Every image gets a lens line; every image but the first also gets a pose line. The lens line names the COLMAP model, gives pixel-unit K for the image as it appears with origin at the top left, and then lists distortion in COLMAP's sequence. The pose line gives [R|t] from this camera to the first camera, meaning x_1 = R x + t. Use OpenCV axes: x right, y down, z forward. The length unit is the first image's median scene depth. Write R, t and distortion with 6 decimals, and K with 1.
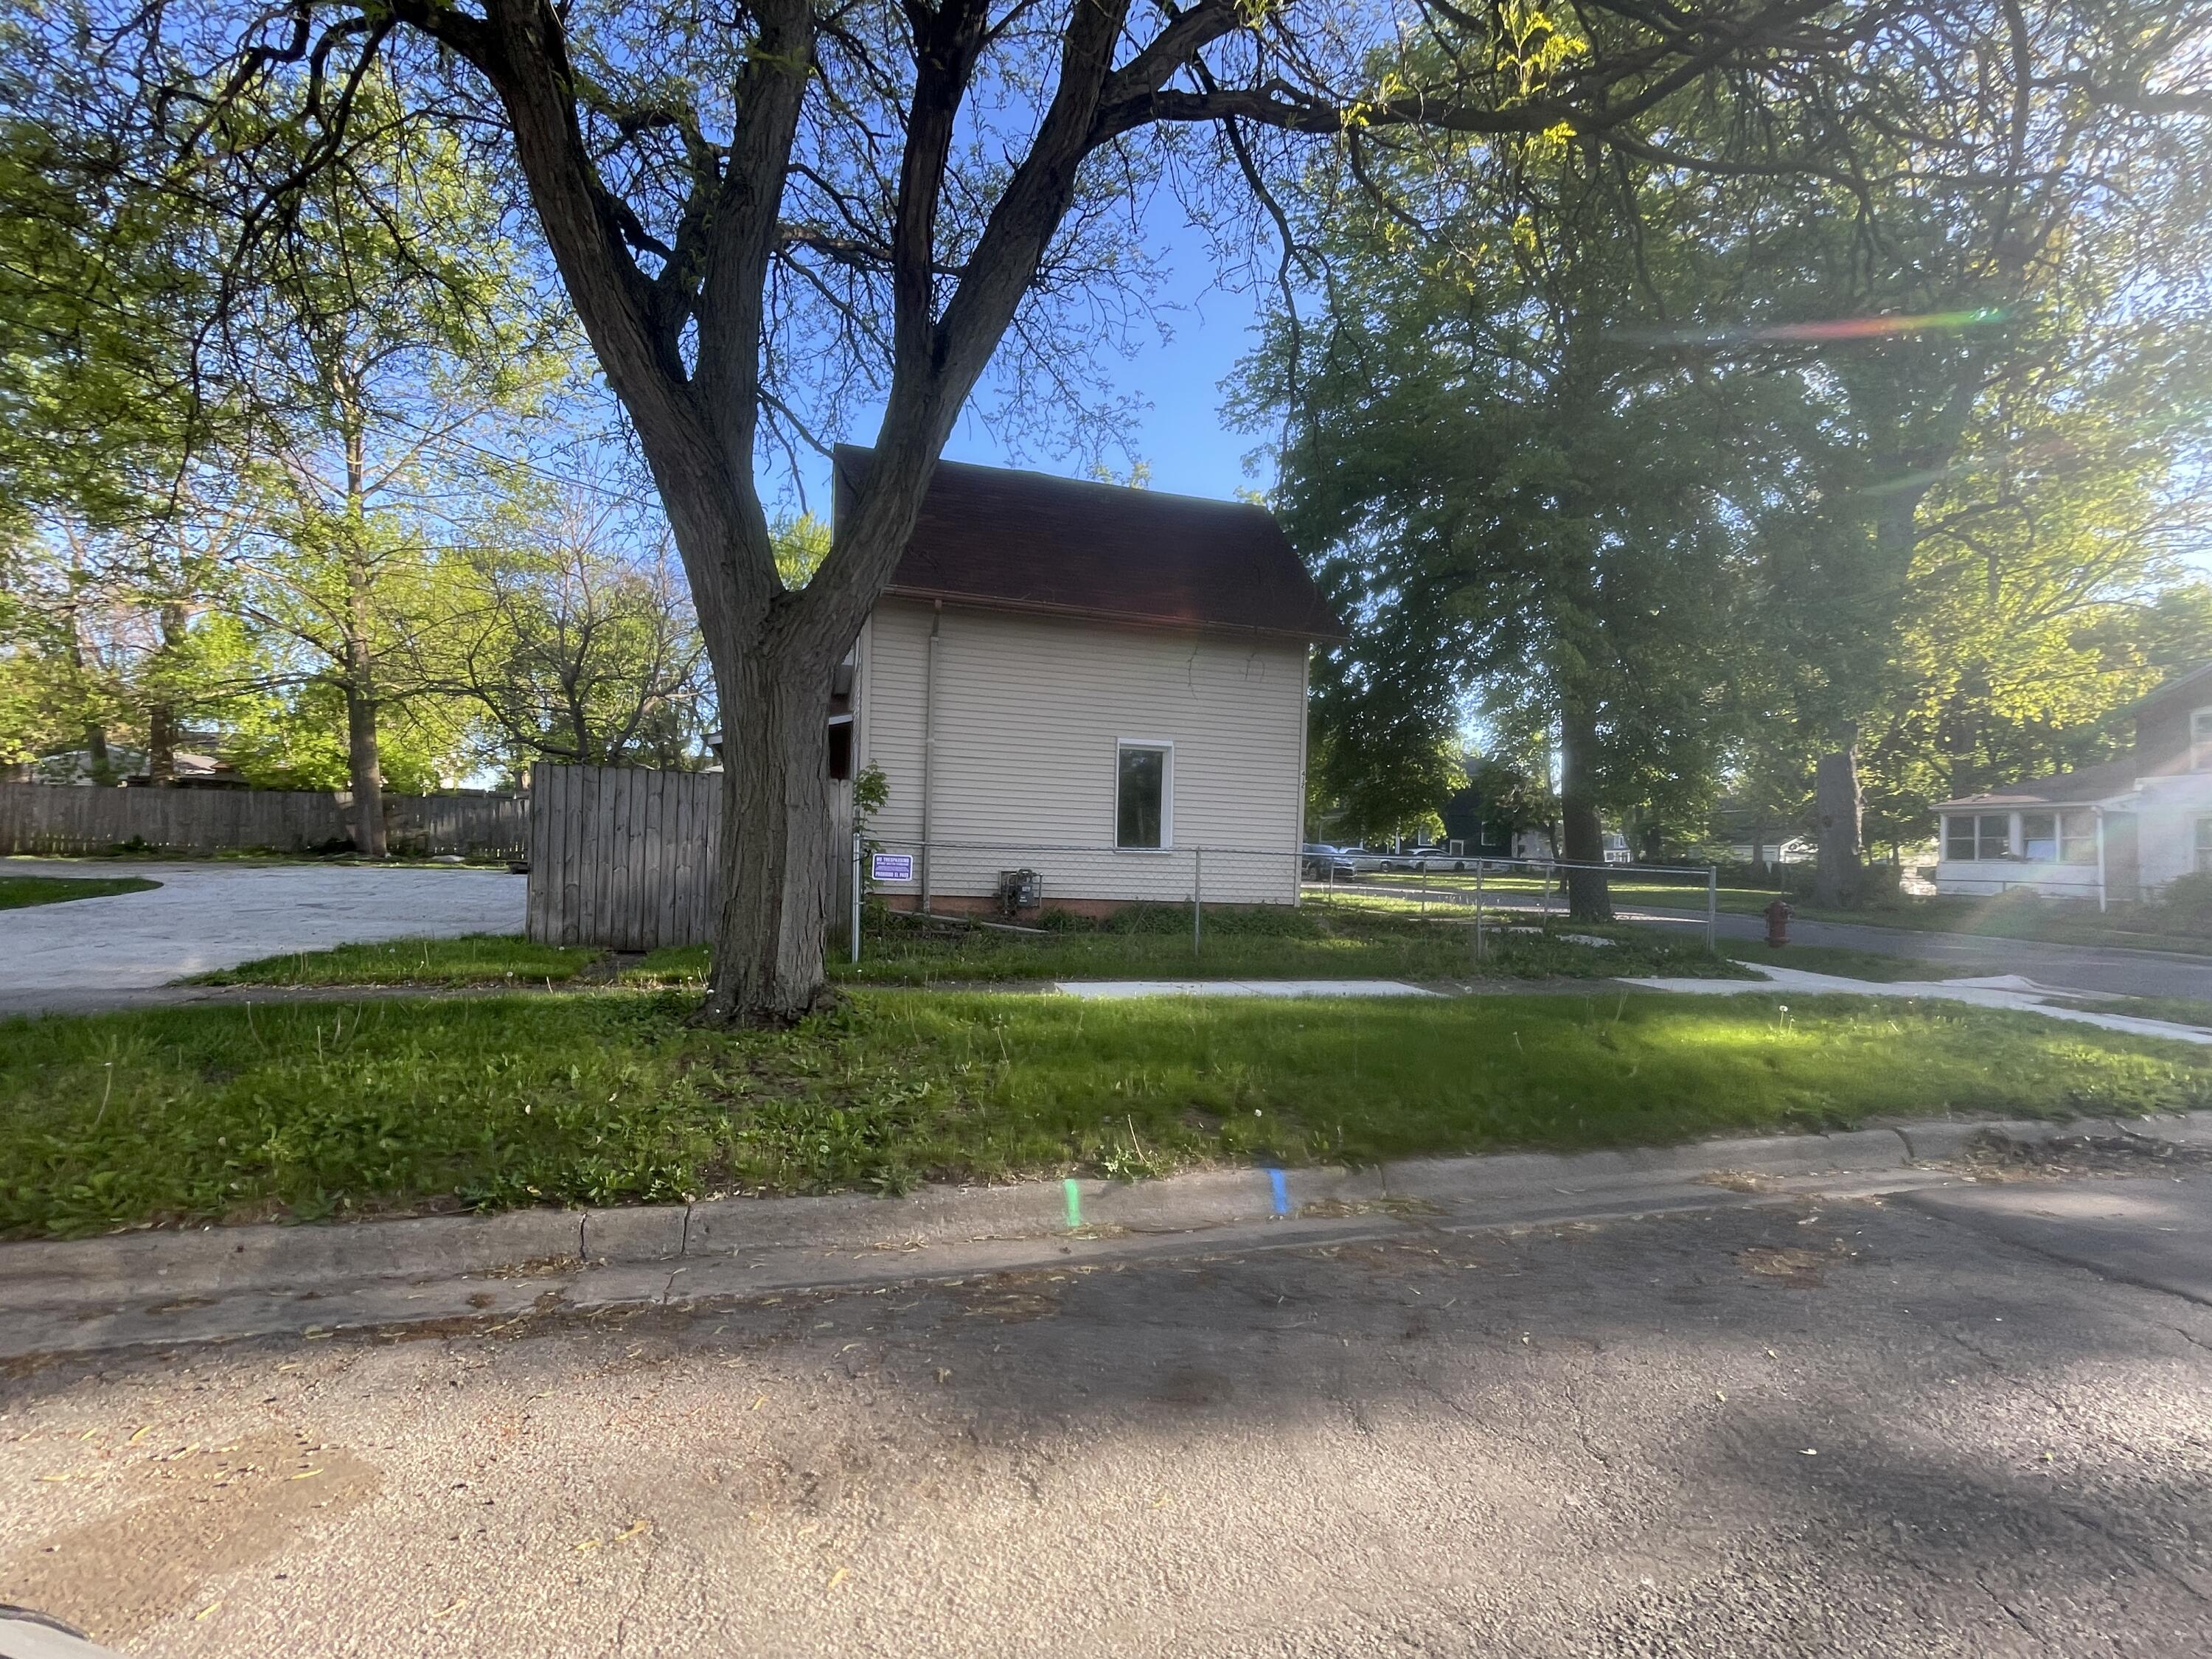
lens RADIAL K [[961.3, 0, 1106.0], [0, 961.3, 829.5], [0, 0, 1]] dist [0.000203, 0.000244]
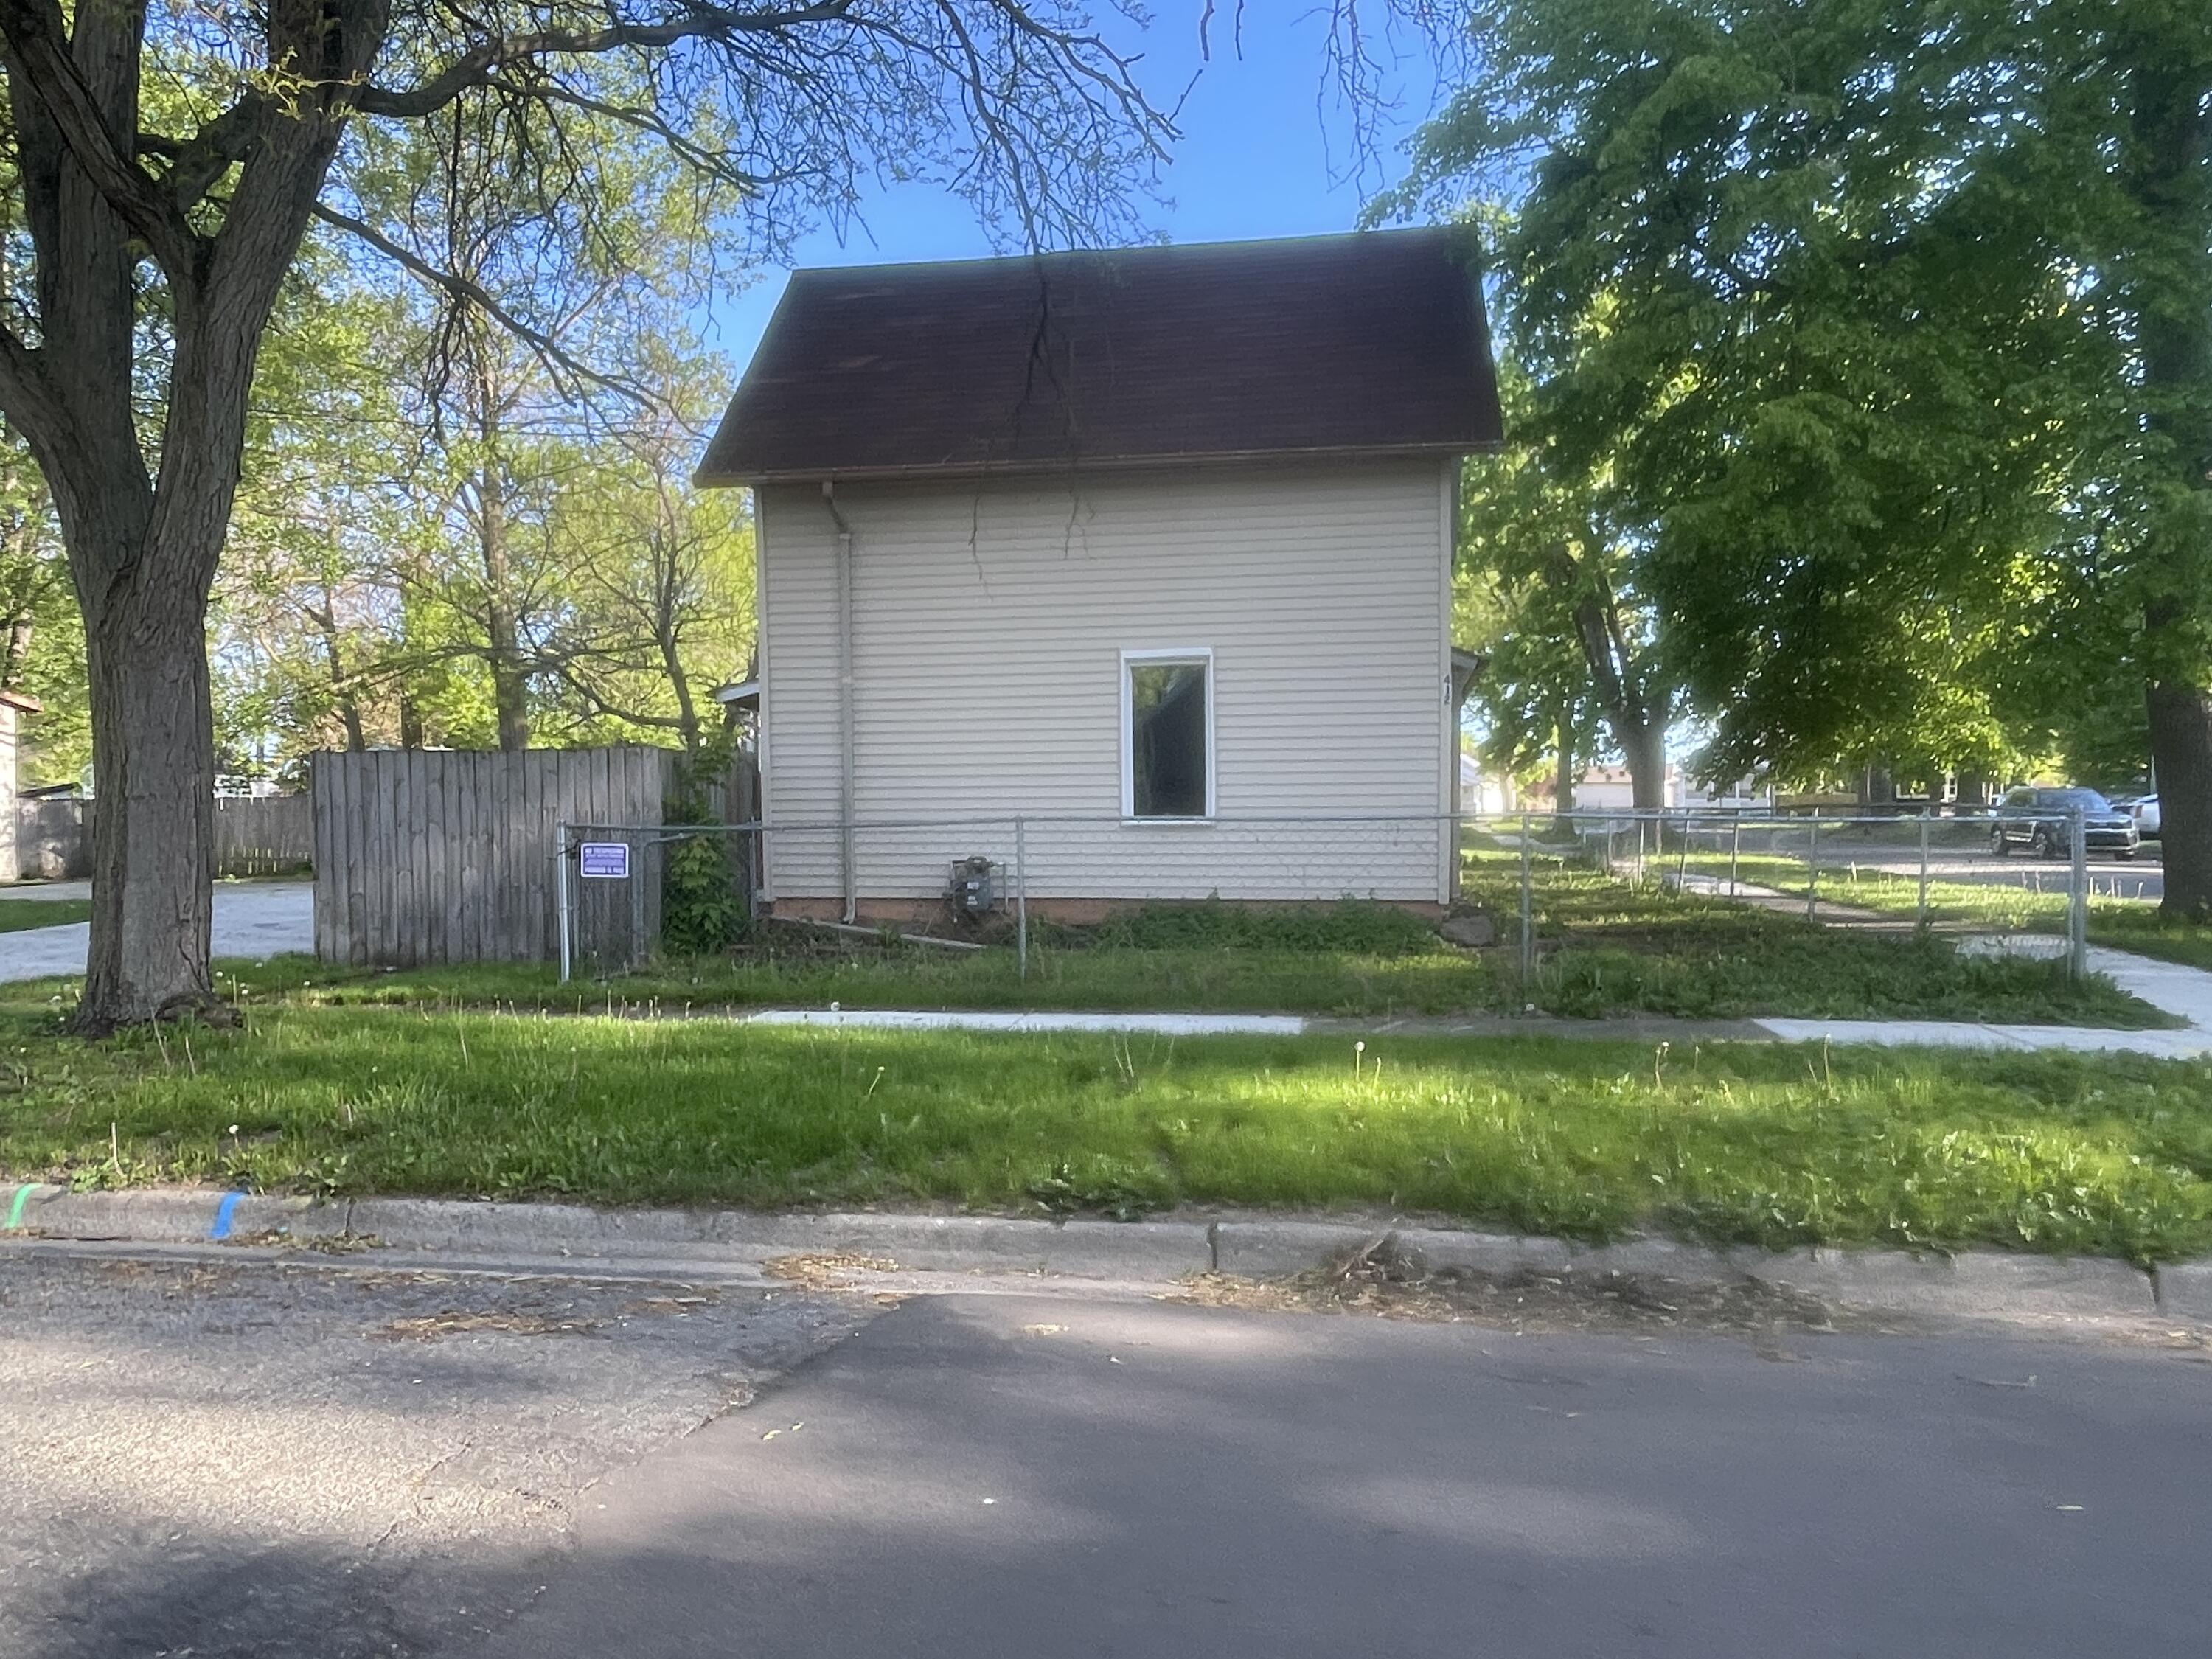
lens RADIAL K [[1609.1, 0, 1106.0], [0, 1609.1, 829.5], [0, 0, 1]] dist [-0.001358, -0.003049]
pose [[0.895585, -0.041208, -0.442978, 0.527390], [0.050273, 0.998697, 0.008735, 0.017386], [0.442041, -0.030092, 0.896490, 0.016532]]
